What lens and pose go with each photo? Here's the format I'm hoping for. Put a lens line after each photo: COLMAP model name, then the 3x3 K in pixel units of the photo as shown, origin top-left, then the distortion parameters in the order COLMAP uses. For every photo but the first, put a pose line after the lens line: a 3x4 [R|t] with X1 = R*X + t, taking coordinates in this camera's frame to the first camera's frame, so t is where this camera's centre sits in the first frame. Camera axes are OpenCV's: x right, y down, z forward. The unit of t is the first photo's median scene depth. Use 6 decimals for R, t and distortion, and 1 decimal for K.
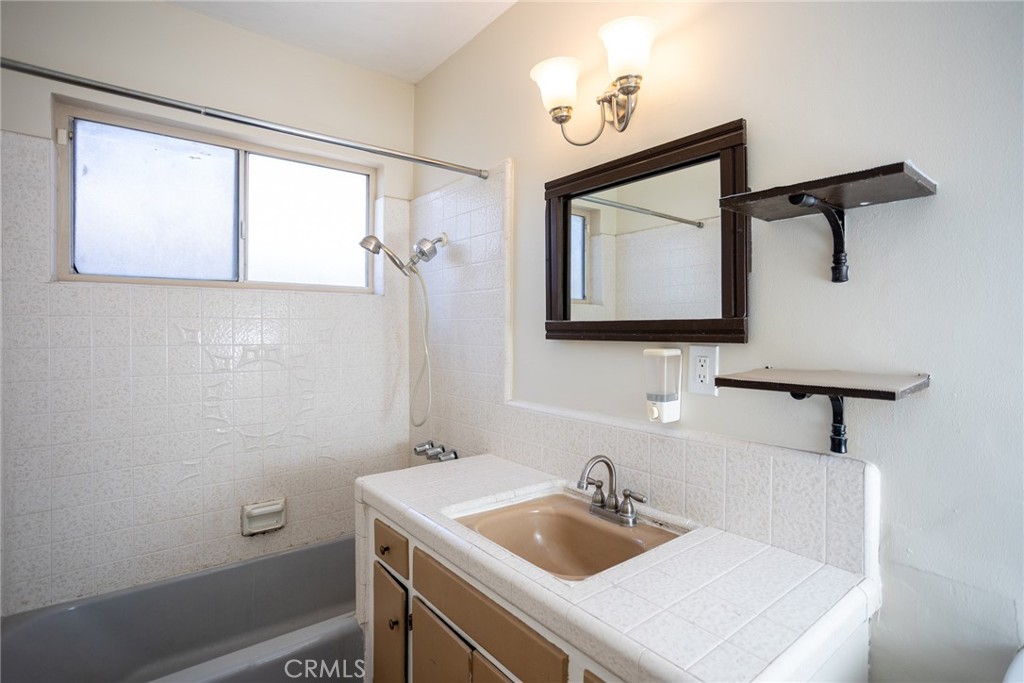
lens RADIAL K [[500.4, 0, 506.5], [0, 500.4, 337.0], [0, 0, 1]] dist [-0.051723, 0.029772]
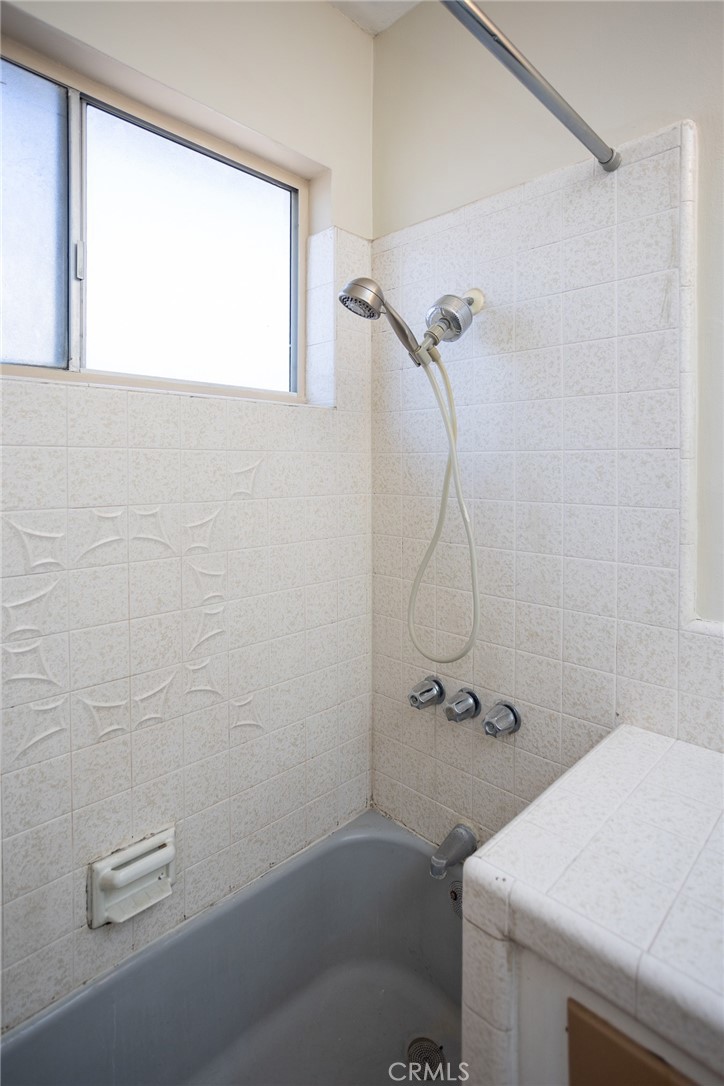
lens RADIAL K [[558.5, 0, 355.3], [0, 558.5, 475.6], [0, 0, 1]] dist [-0.022642, 0.001493]
pose [[0.992975, -0.001046, 0.118316, -0.335247], [0.000861, 0.999998, 0.001619, -0.012644], [-0.118318, -0.001506, 0.992975, 0.446156]]
